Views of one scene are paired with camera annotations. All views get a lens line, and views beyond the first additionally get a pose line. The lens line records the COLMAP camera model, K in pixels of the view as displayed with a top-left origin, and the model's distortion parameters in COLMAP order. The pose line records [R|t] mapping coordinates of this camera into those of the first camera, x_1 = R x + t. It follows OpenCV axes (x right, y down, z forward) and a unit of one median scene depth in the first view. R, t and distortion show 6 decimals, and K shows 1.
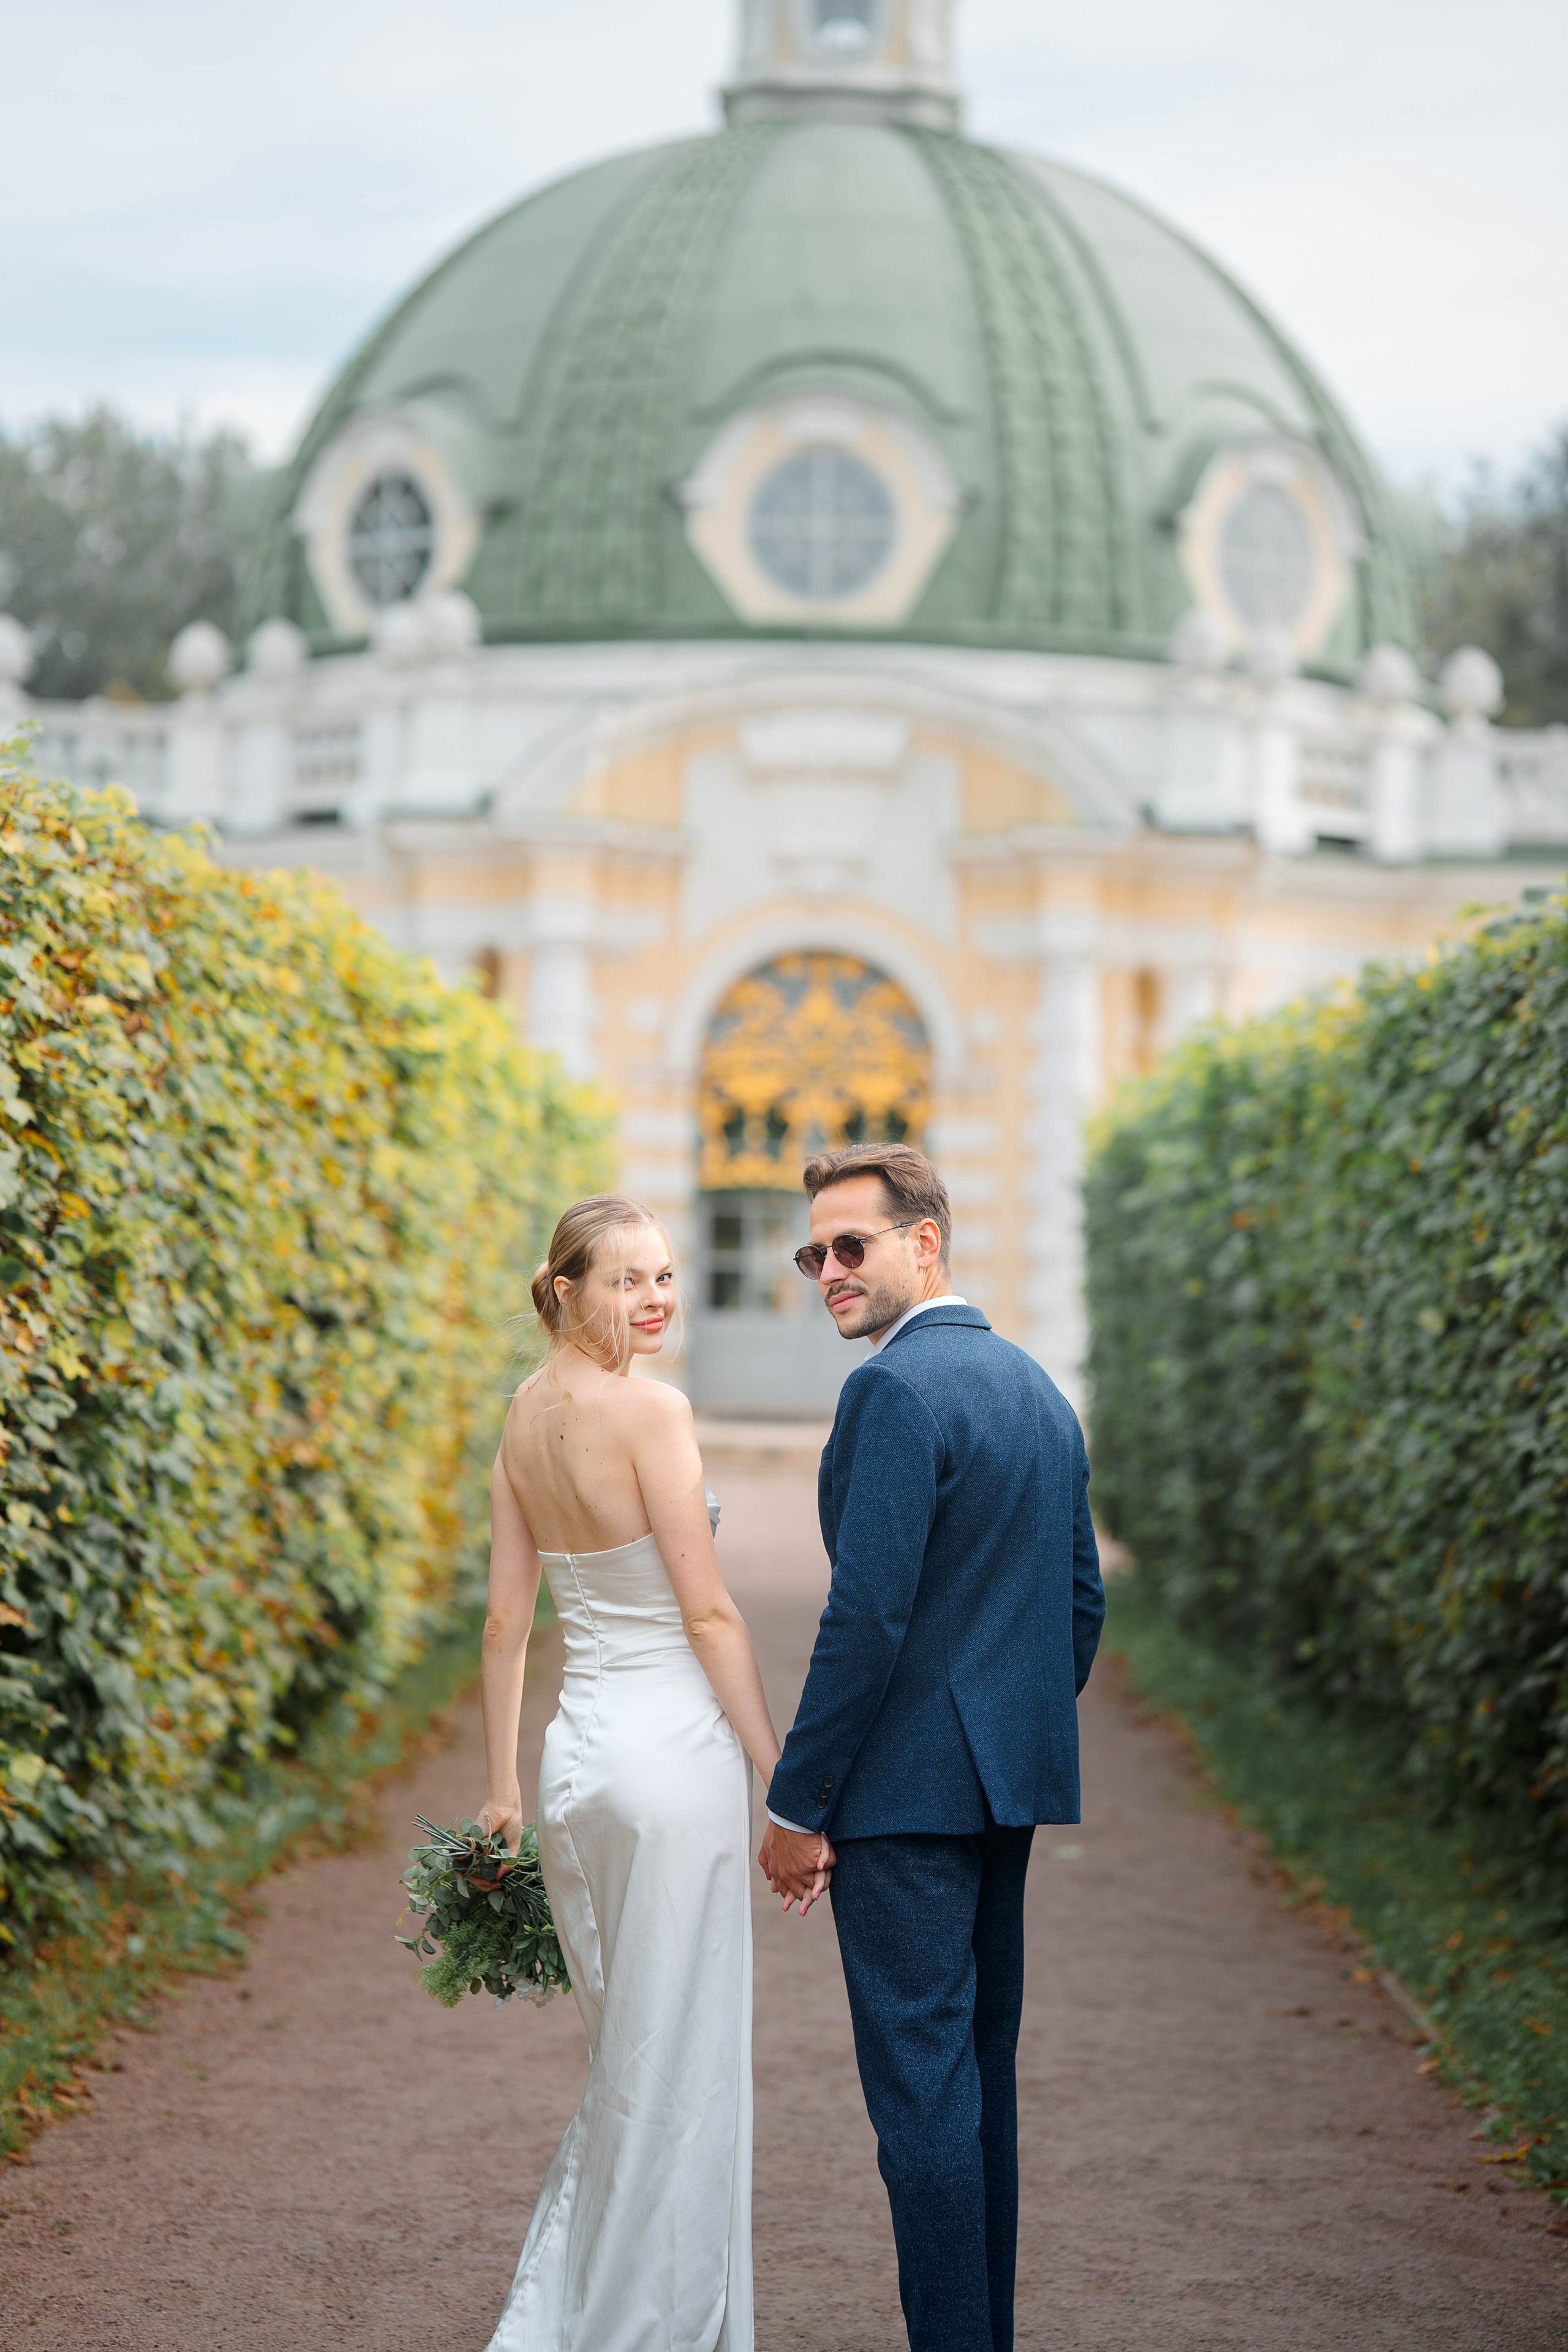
lens RADIAL K [[5629.5, 0, 784.0], [0, 5629.5, 1176.0], [0, 0, 1]] dist [0.949879, -0.506296]
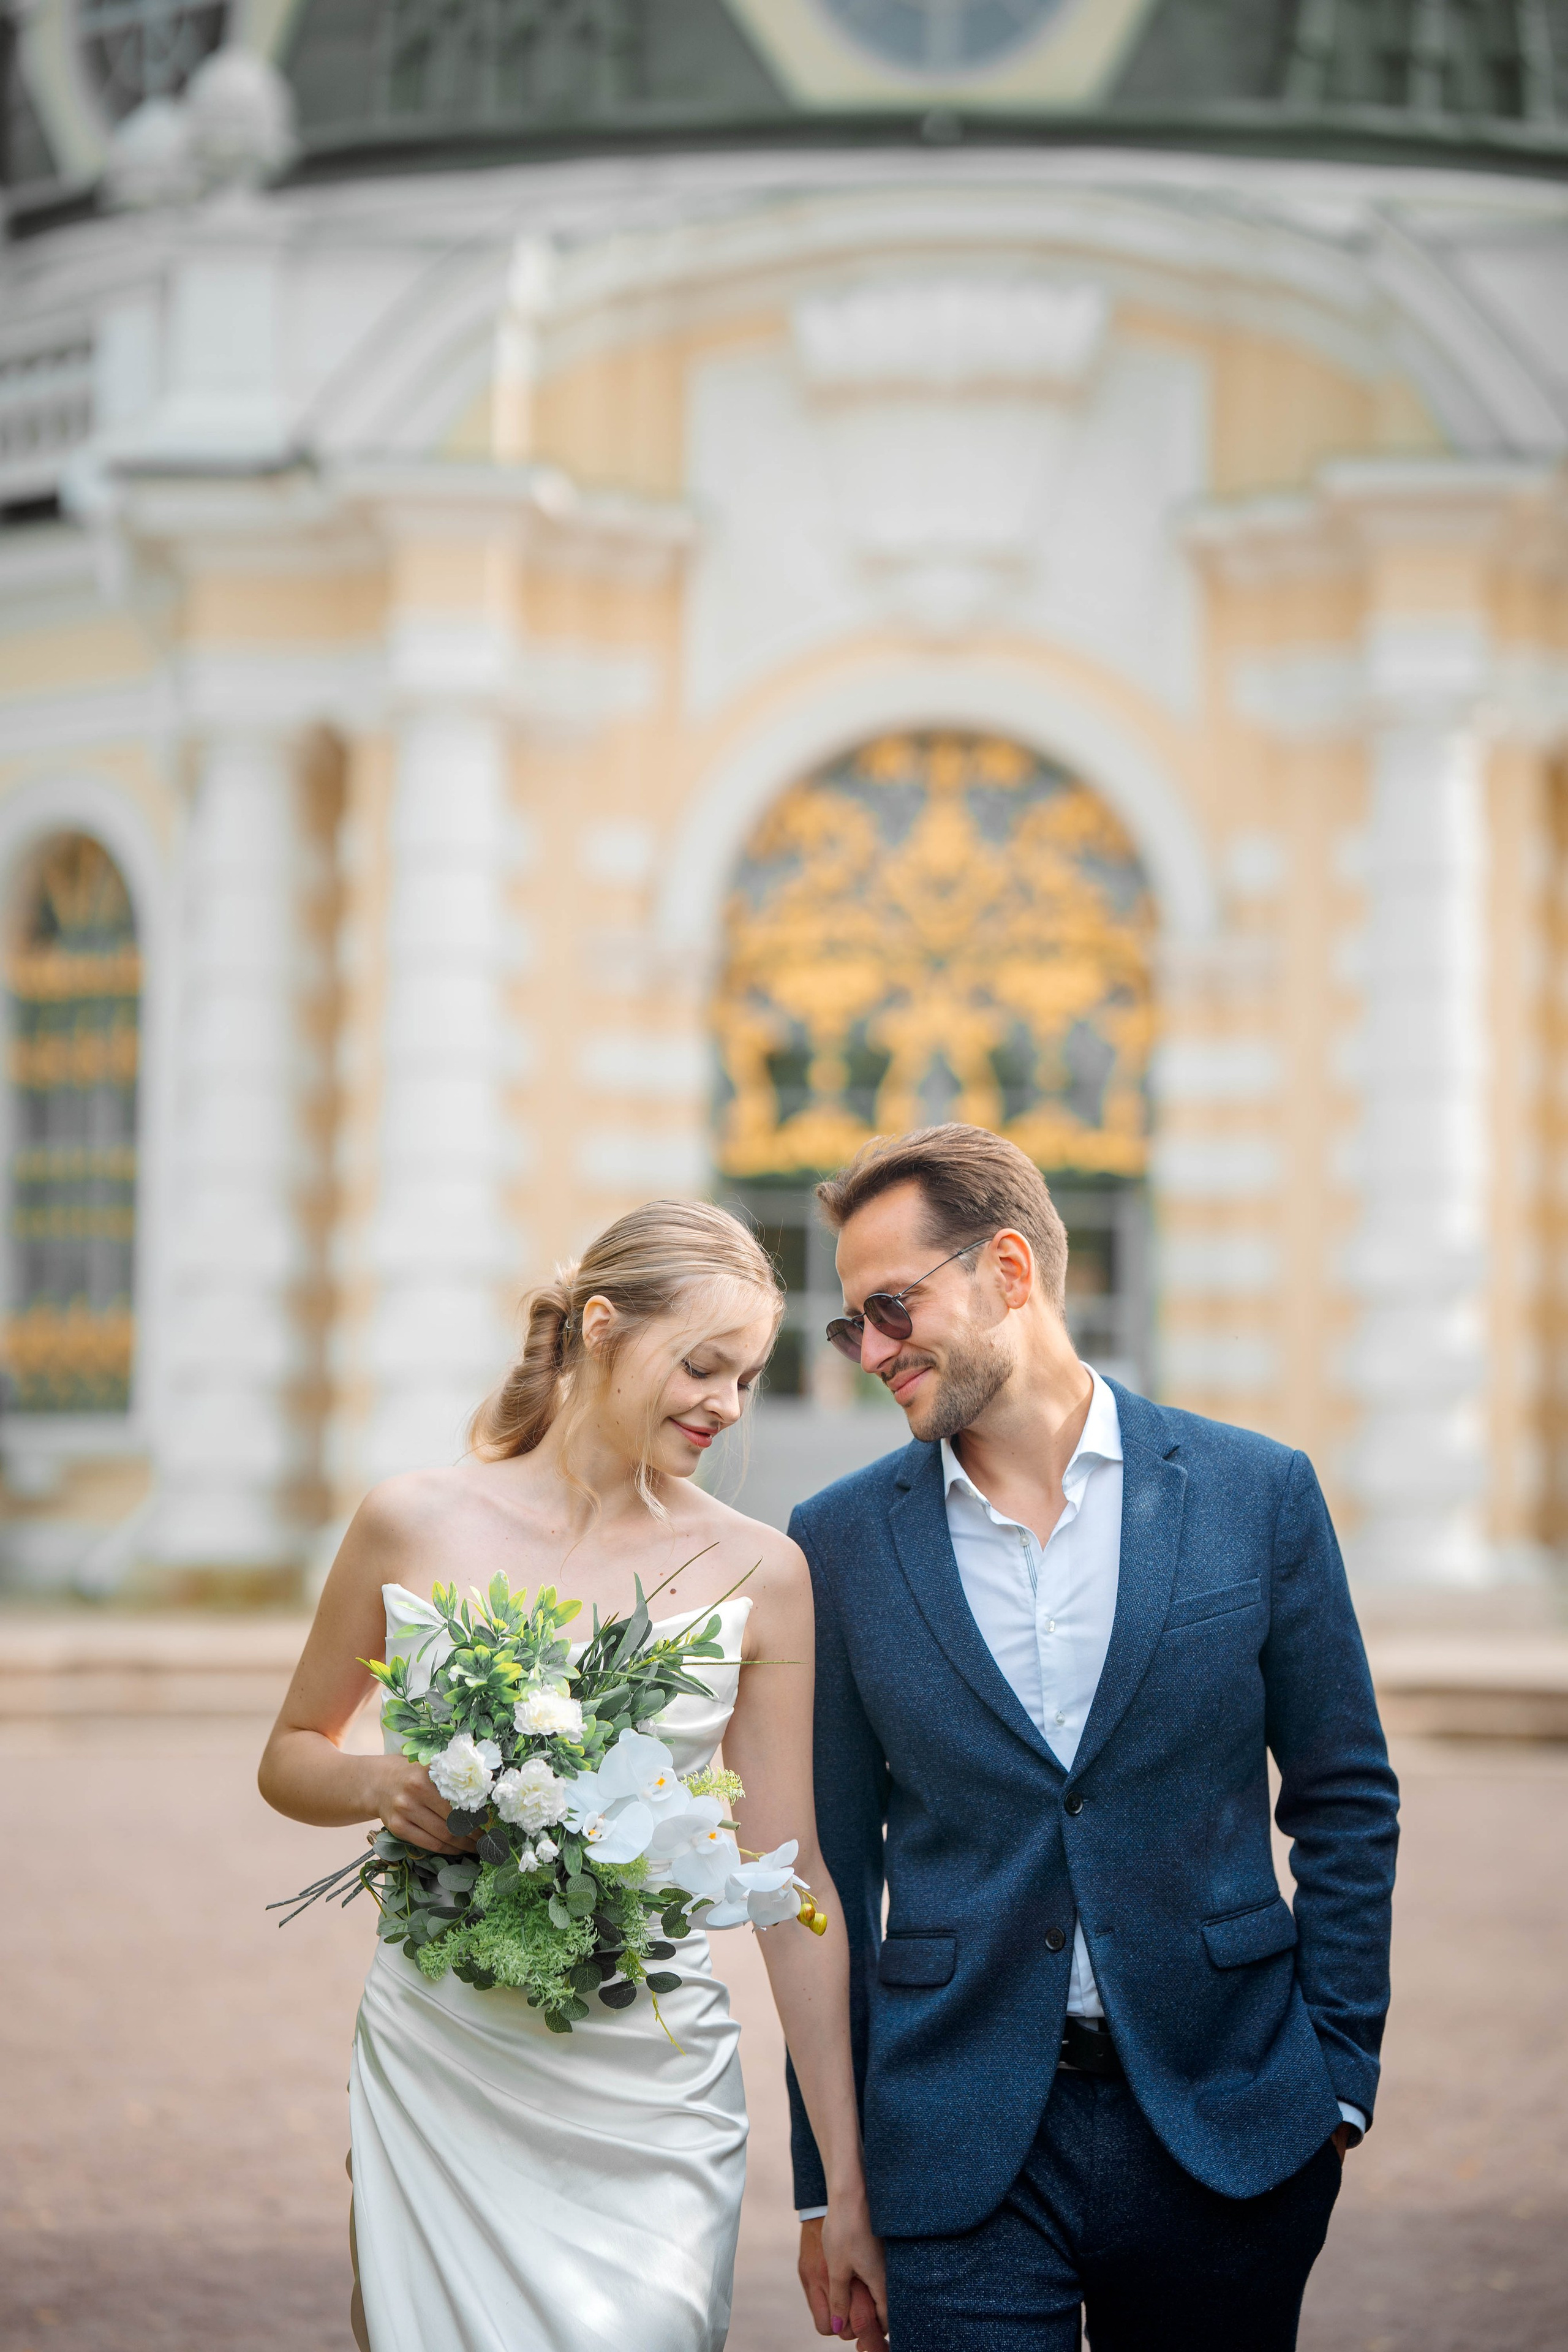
lens RADIAL K [[5629.5, 0, 784.0], [0, 5629.5, 1176.0], [0, 0, 1]] dist [0.949879, -0.506296]
pose [[0.999733, -0.010229, -0.020732, 0.001908], [0.009904, 0.999828, -0.015706, 0.010652], [0.020889, 0.015497, 0.999662, 0.462590]]
